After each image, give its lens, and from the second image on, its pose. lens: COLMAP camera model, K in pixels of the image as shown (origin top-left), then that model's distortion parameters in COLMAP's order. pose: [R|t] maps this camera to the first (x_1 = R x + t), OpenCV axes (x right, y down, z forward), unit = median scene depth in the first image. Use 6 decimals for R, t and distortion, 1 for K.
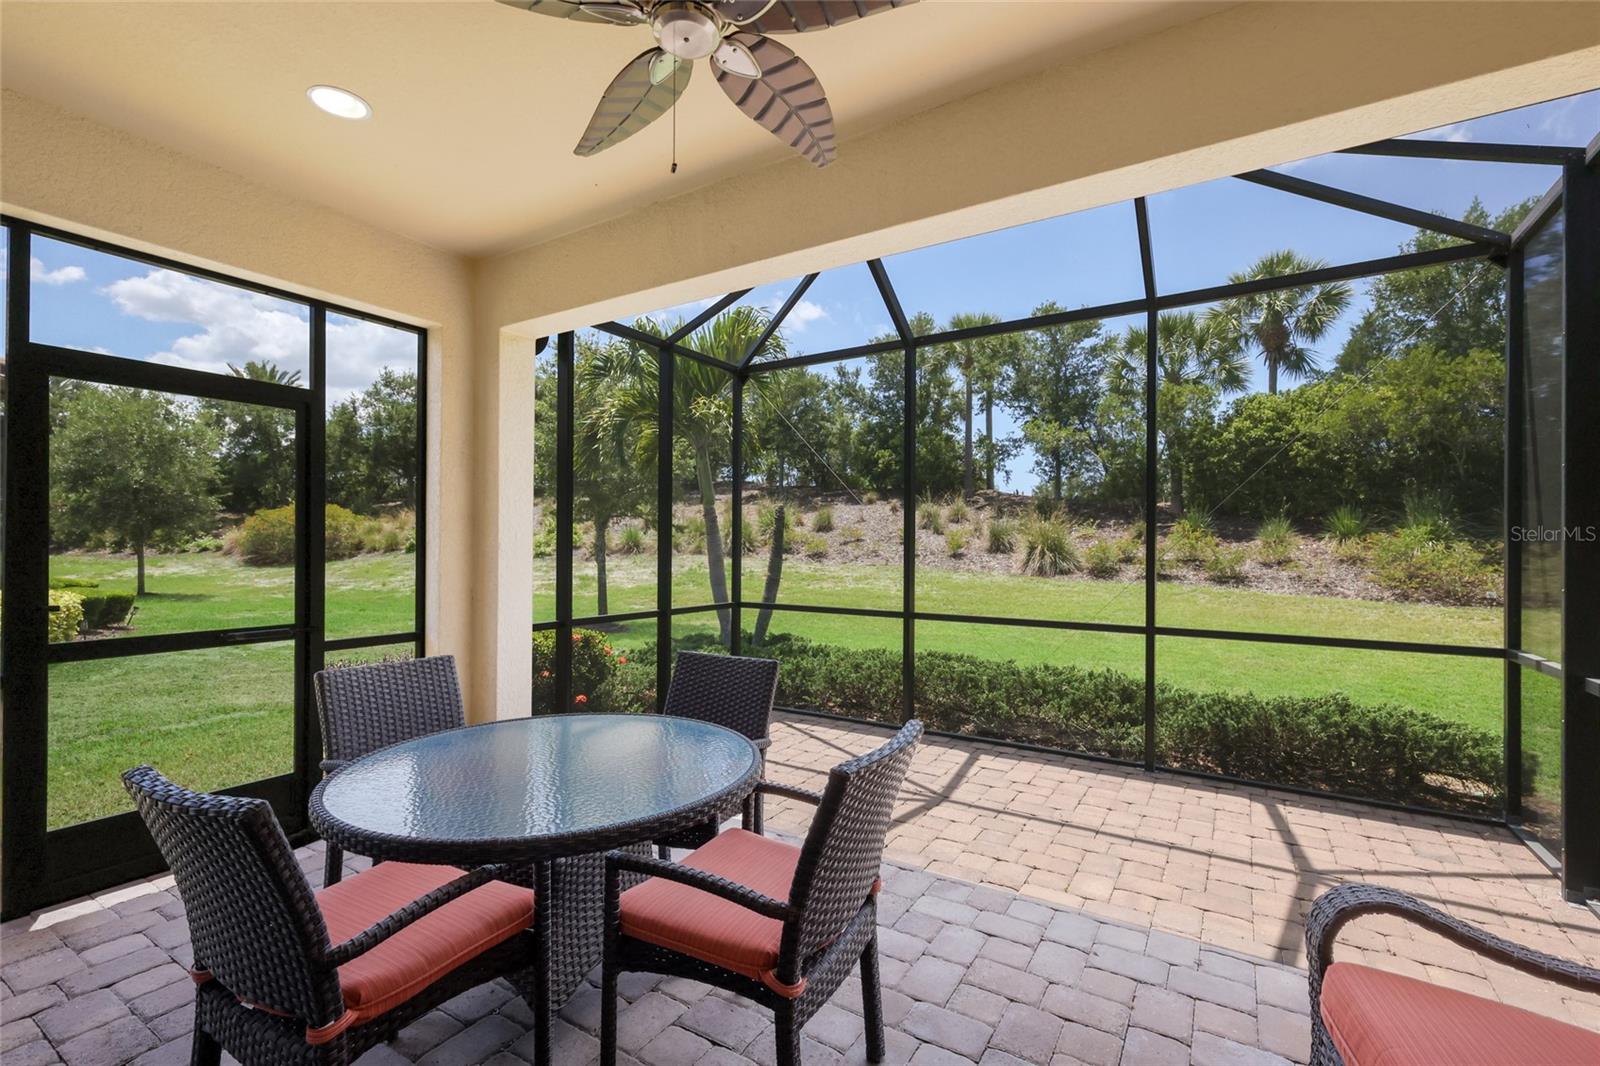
lens RADIAL K [[694.6, 0, 804.6], [0, 694.6, 543.9], [0, 0, 1]] dist [0.003456, 0.000532]
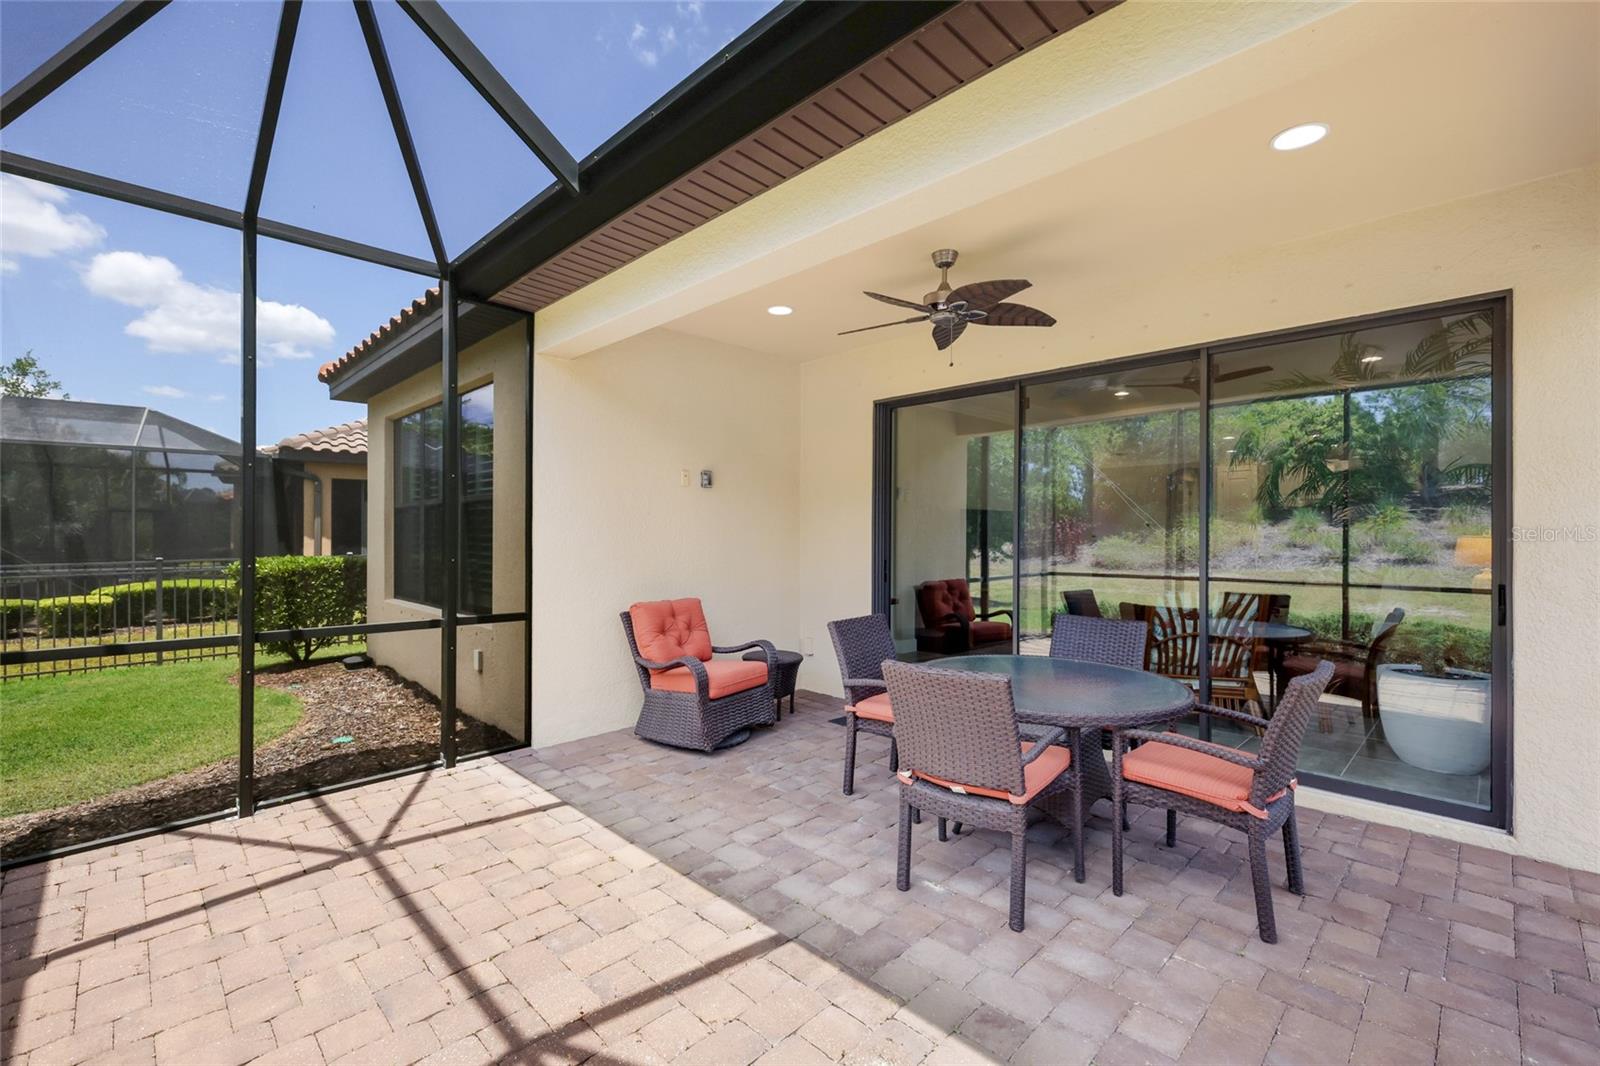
lens RADIAL K [[694.6, 0, 804.6], [0, 694.6, 543.9], [0, 0, 1]] dist [0.003456, 0.000532]
pose [[-0.976011, -0.010445, 0.217469, -0.119133], [-0.009607, 0.999942, 0.004909, 0.009362], [-0.217507, 0.002702, -0.976055, 1.741523]]
